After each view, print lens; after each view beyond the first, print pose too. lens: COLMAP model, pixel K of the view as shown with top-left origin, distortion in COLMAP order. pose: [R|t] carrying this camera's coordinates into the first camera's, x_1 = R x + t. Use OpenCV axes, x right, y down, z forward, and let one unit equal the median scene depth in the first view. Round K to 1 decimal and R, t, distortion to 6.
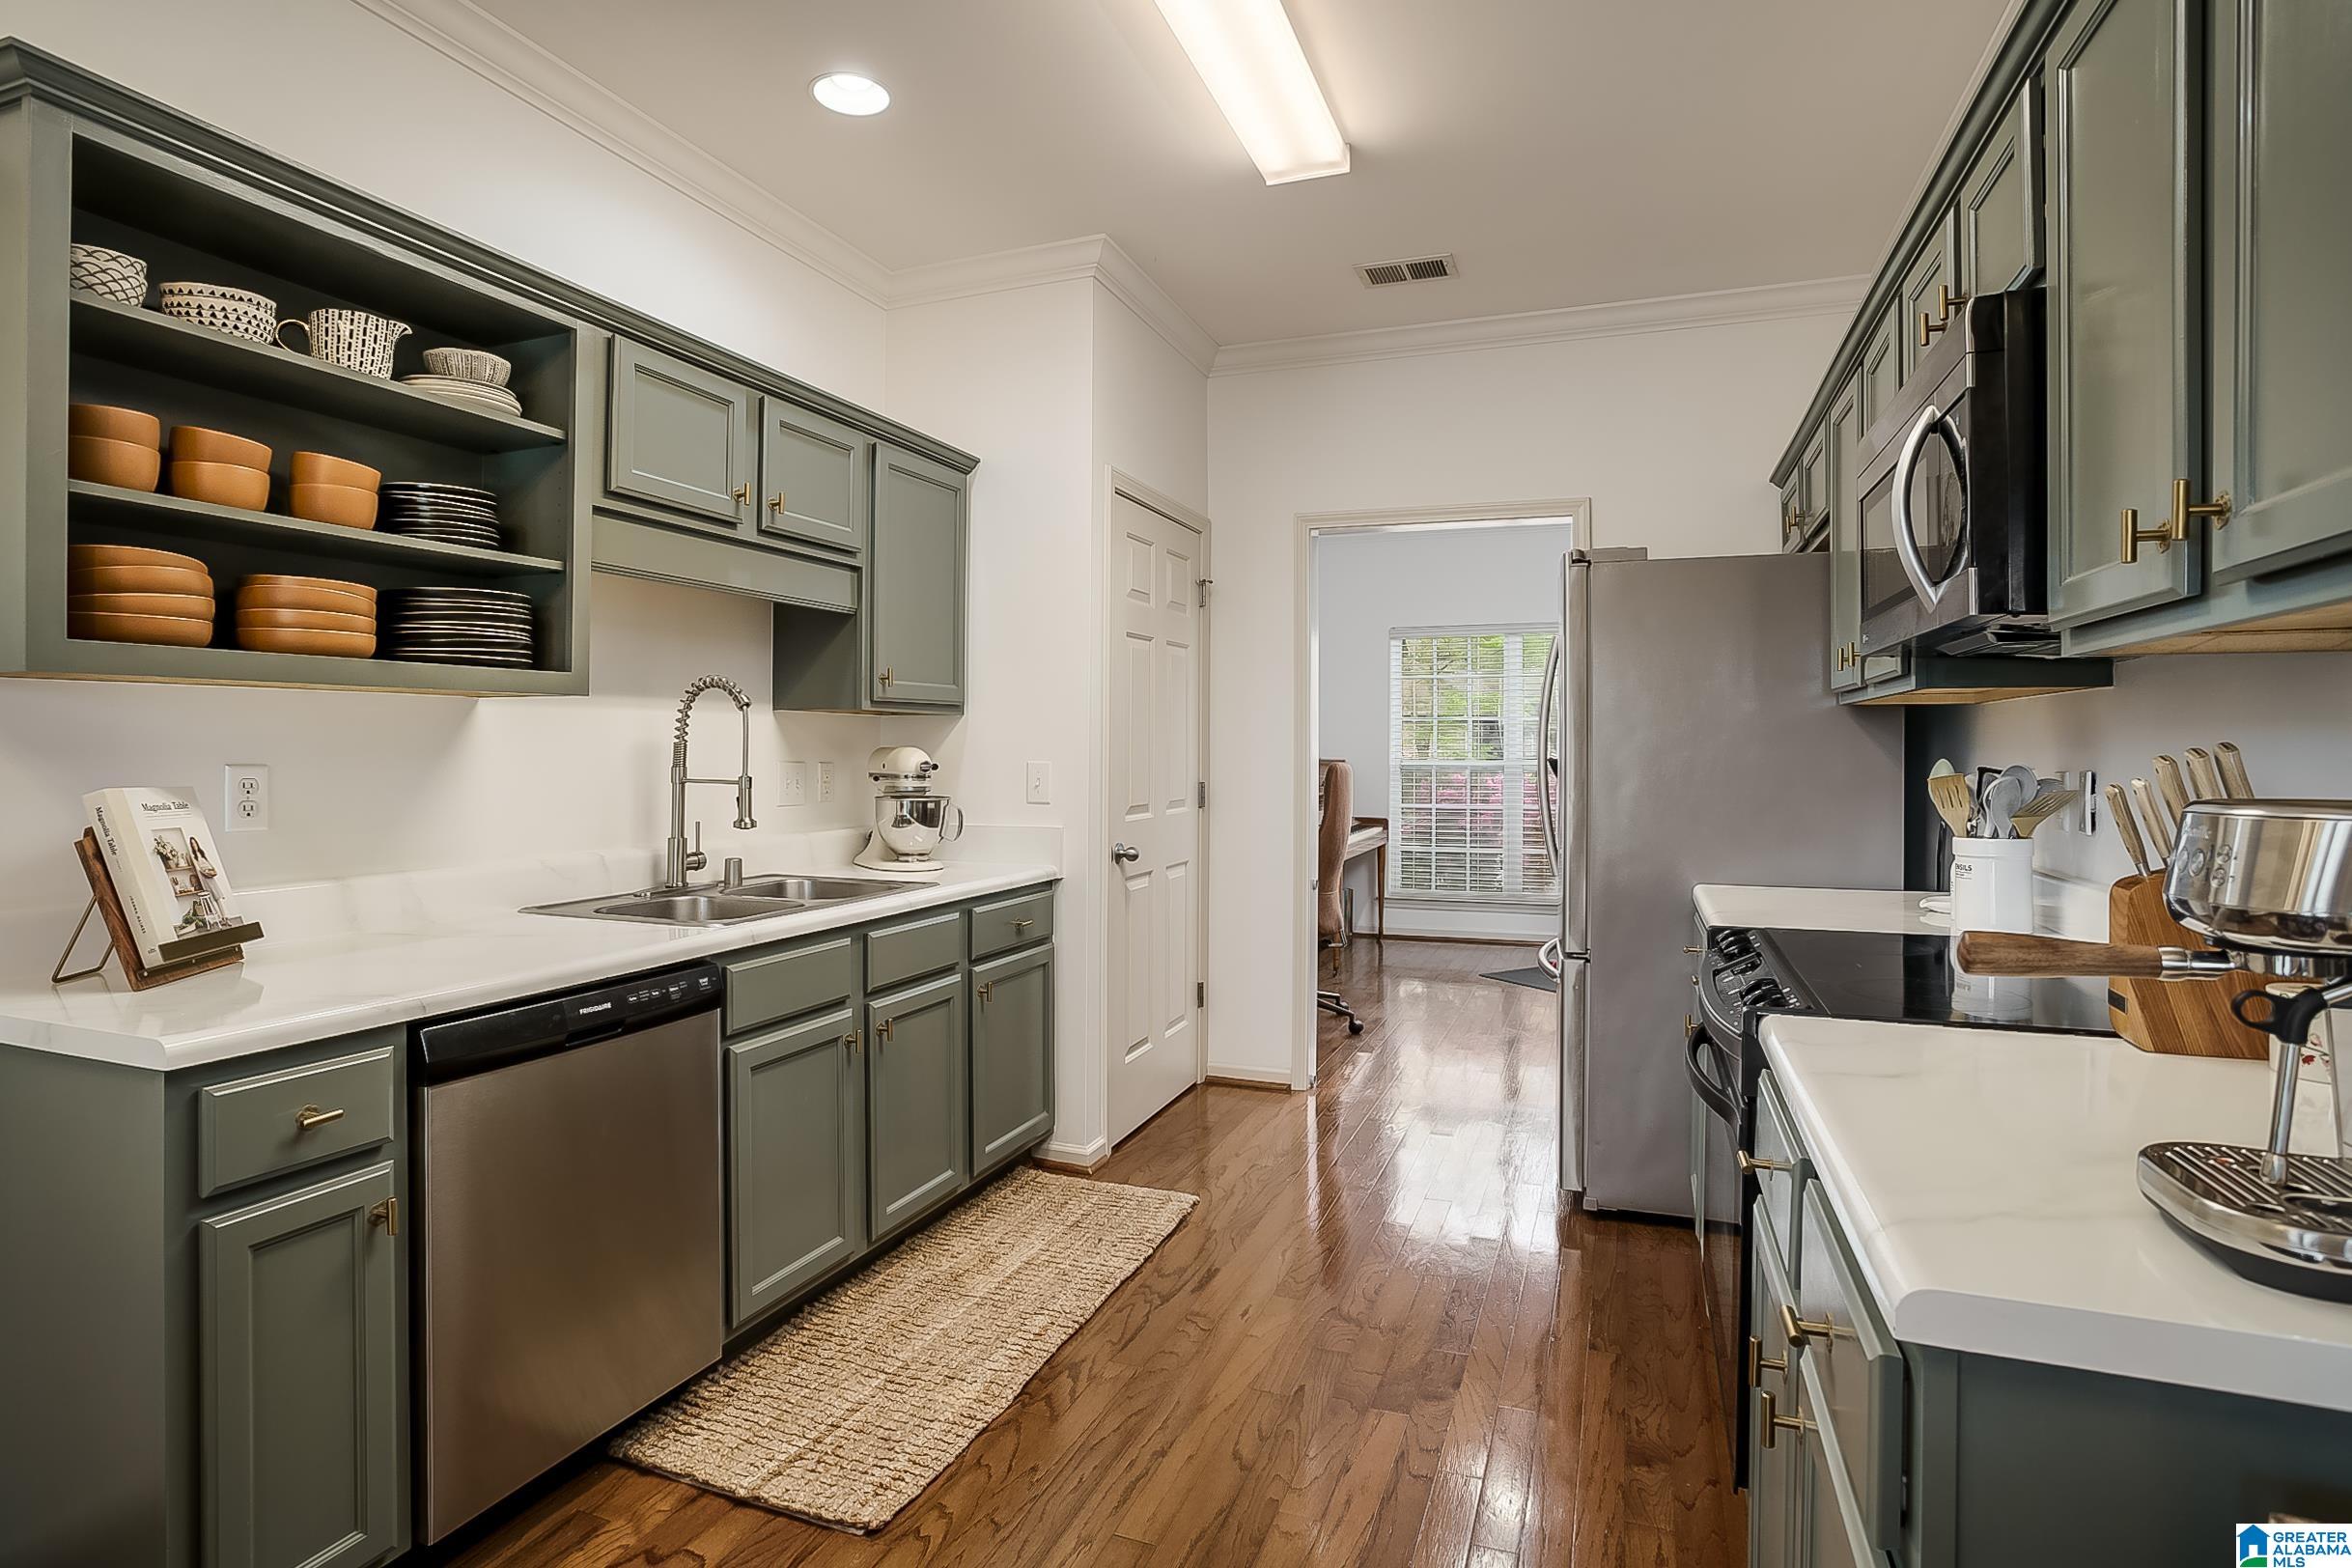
lens RADIAL K [[1213.3, 0, 1146.8], [0, 1213.3, 743.6], [0, 0, 1]] dist [-0.049572, 0.015811]
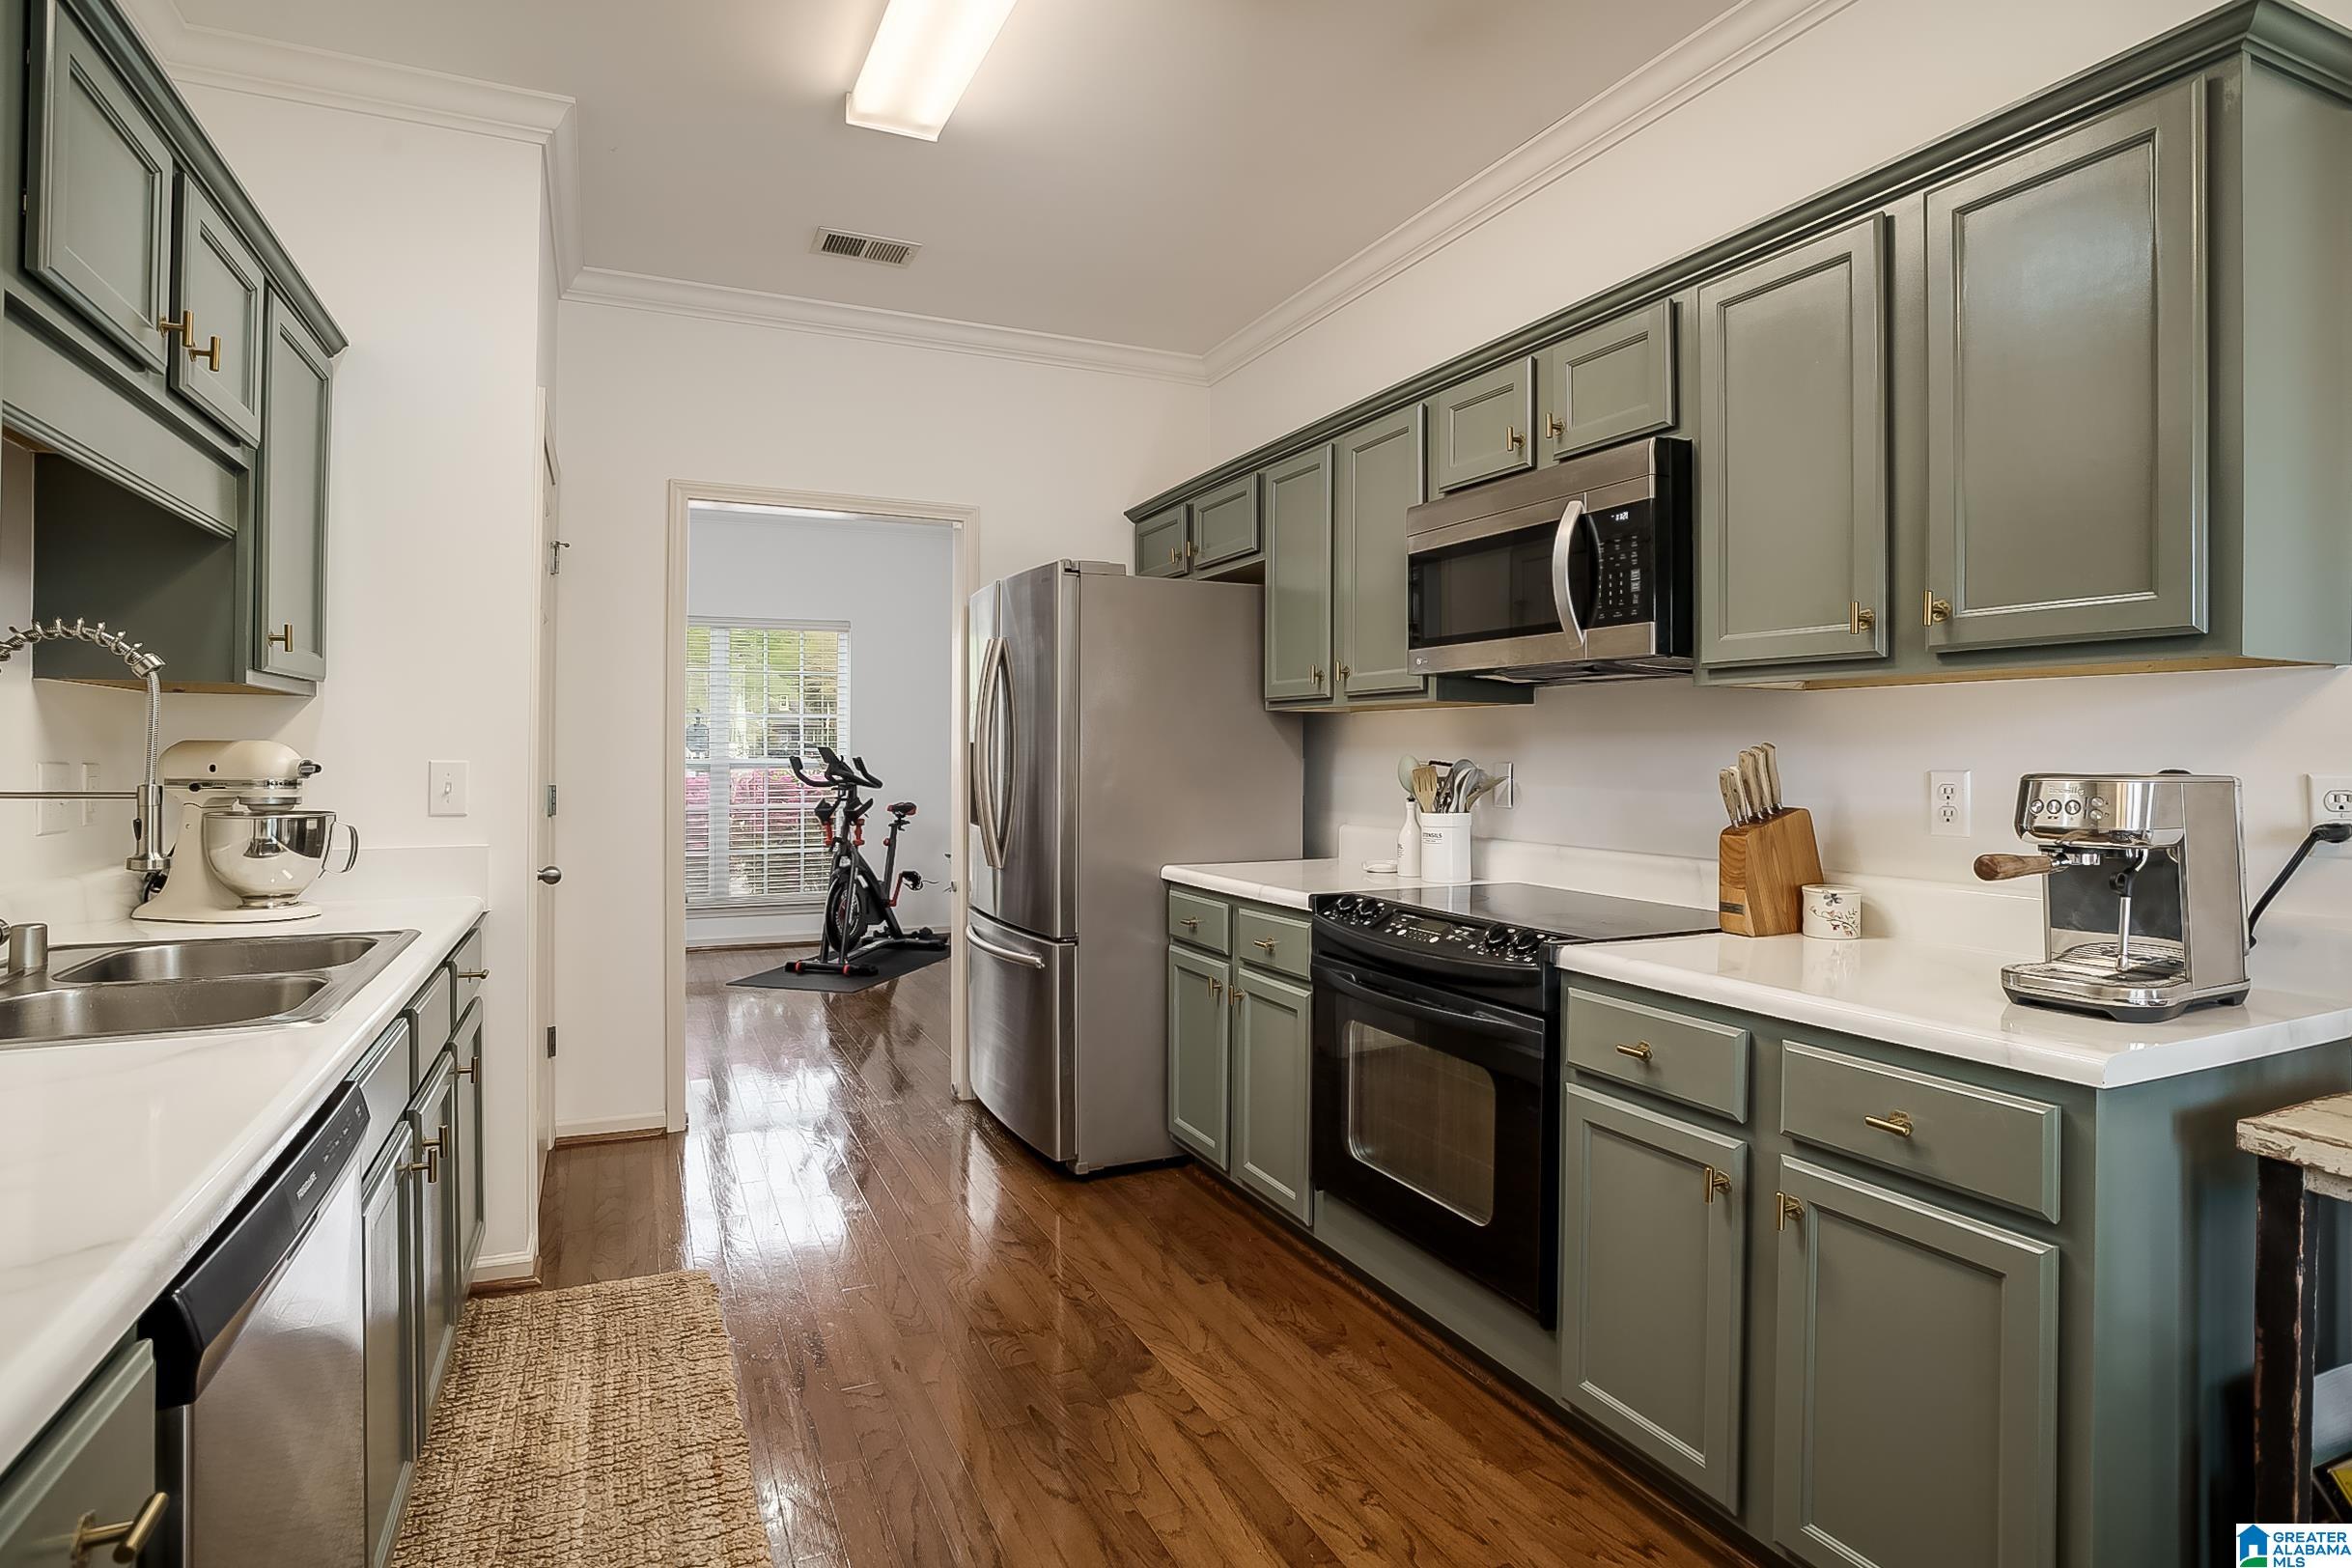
lens RADIAL K [[1213.3, 0, 1182.1], [0, 1213.3, 741.2], [0, 0, 1]] dist [-0.049572, 0.015811]
pose [[0.694867, 0.006288, 0.719111, -0.320225], [-0.005469, 0.999979, -0.003459, 0.002960], [-0.719118, -0.001529, 0.694887, 0.163505]]
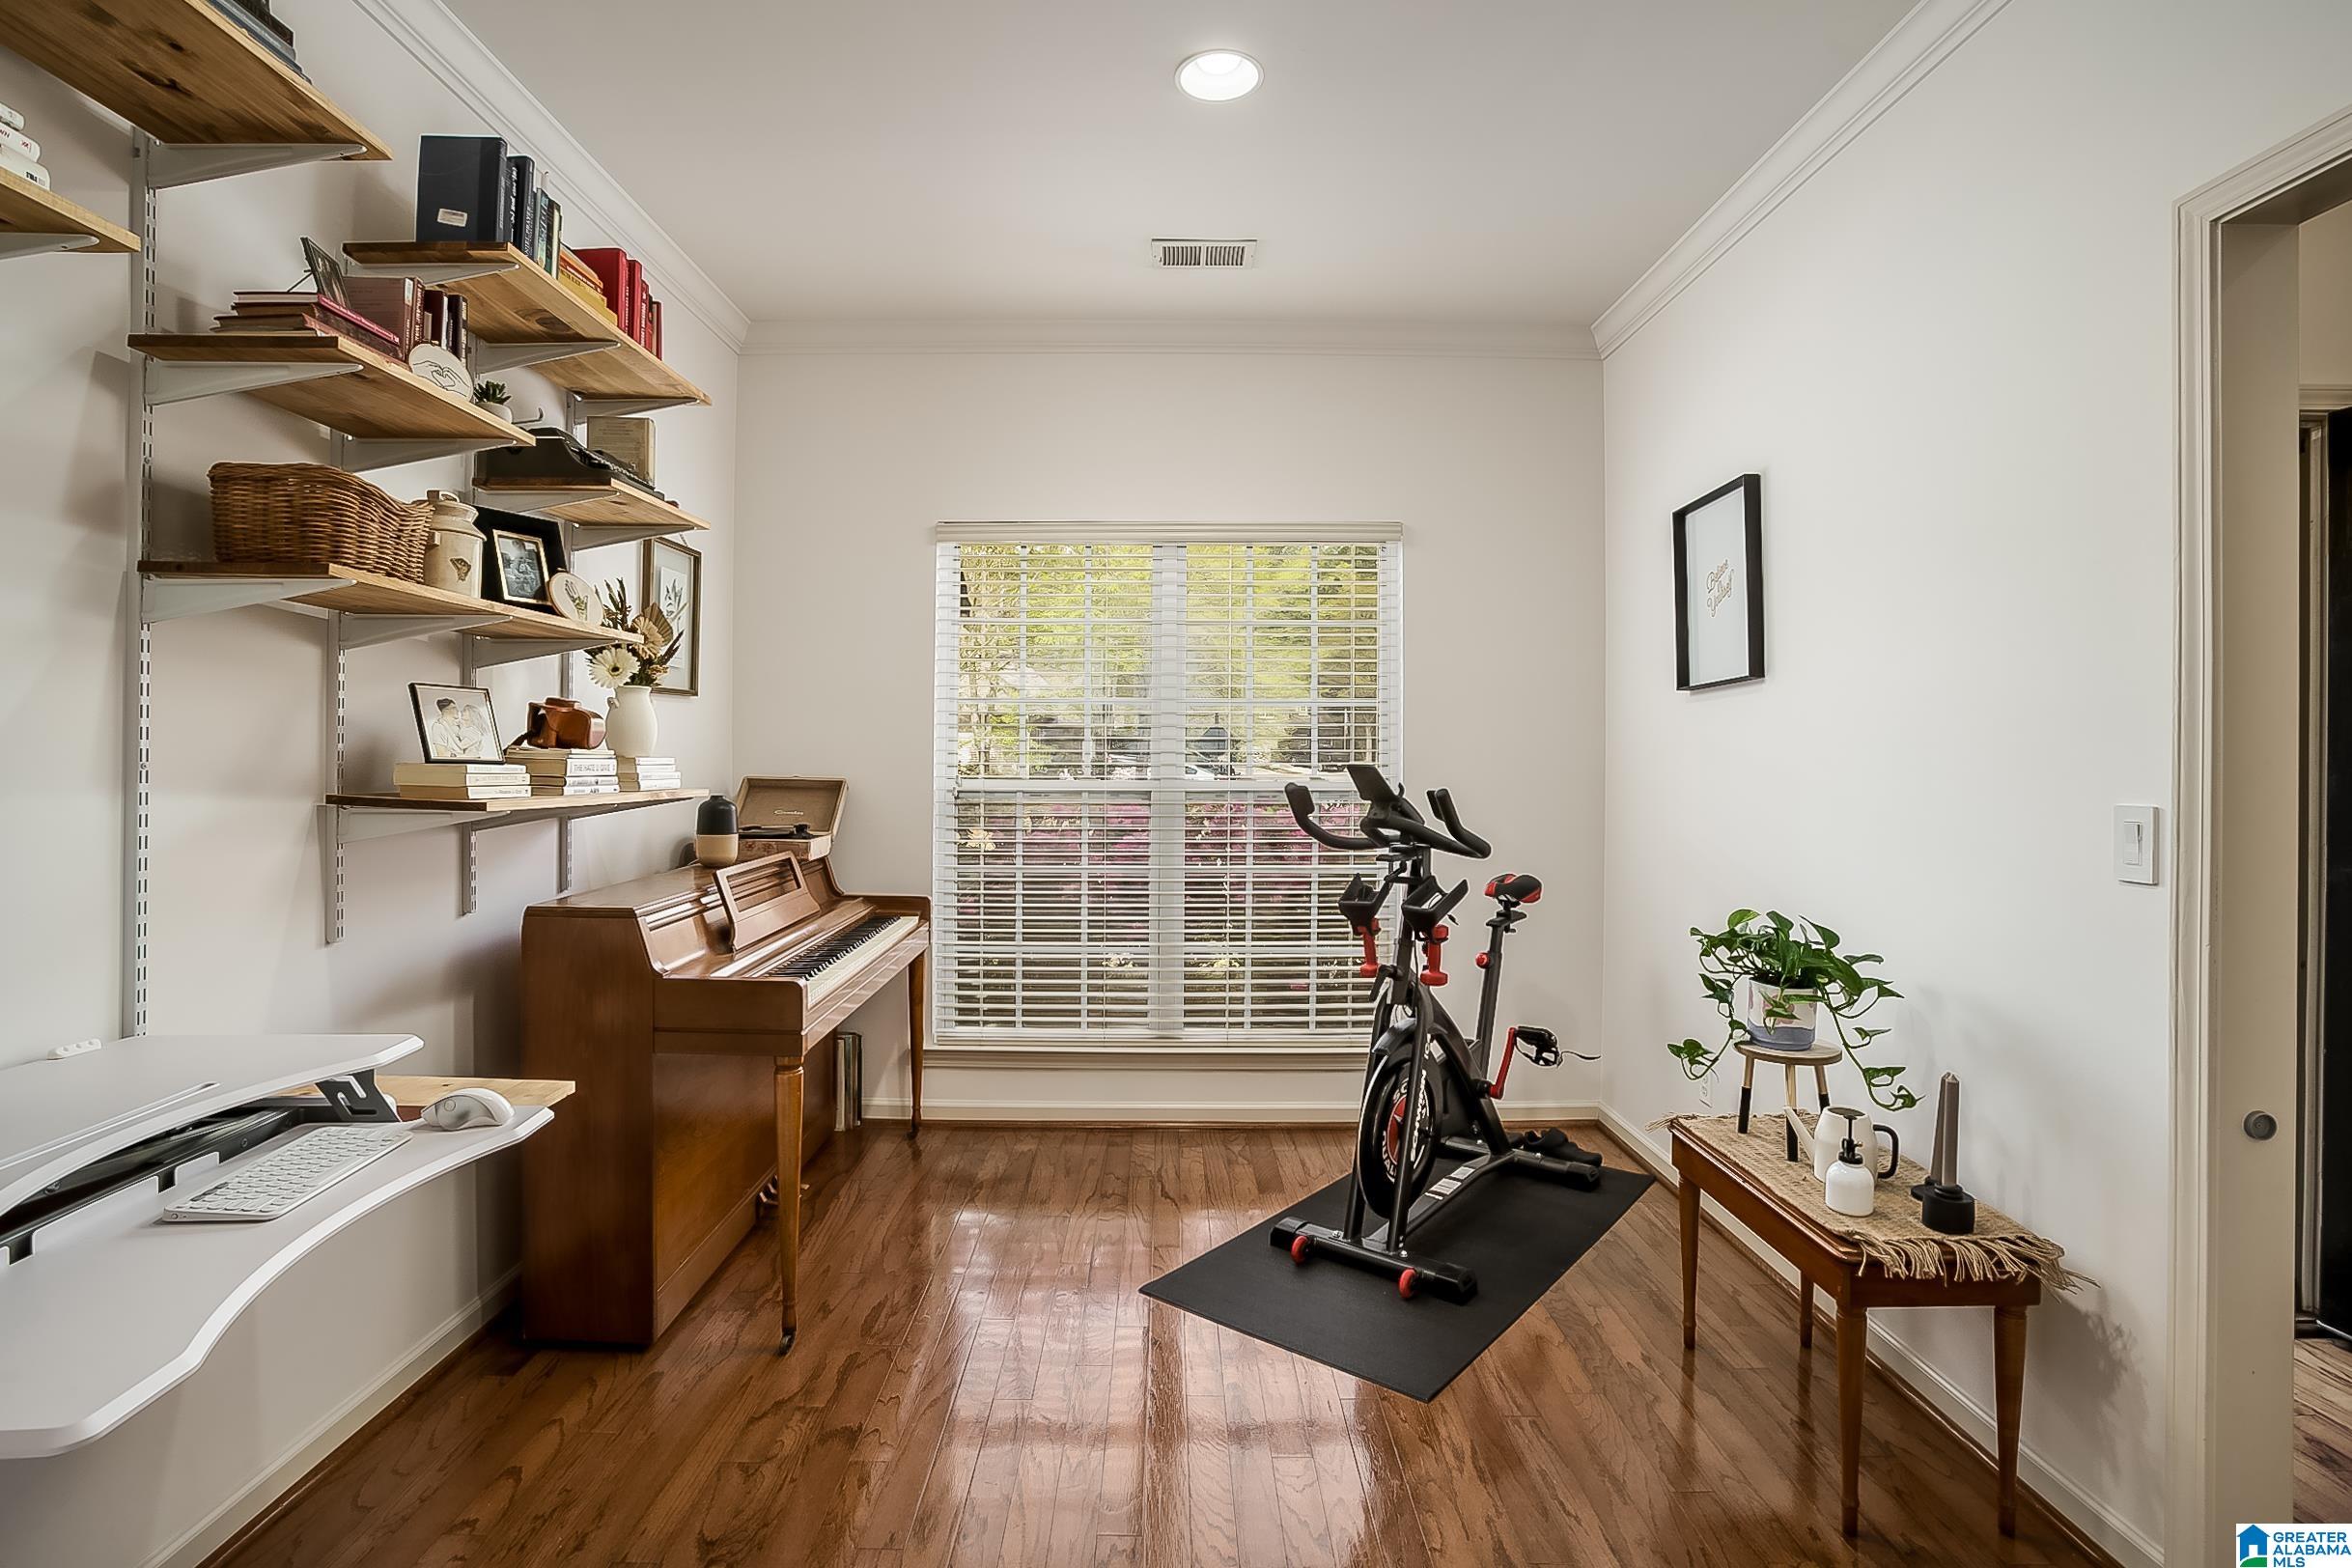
lens RADIAL K [[1143.8, 0, 1179.5], [0, 1143.8, 770.6], [0, 0, 1]] dist [-0.050866, 0.013620]
pose [[0.931165, -0.000990, 0.364596, 0.304788], [-0.008389, 0.999673, 0.024140, -0.005294], [-0.364501, -0.025537, 0.930853, 1.296930]]
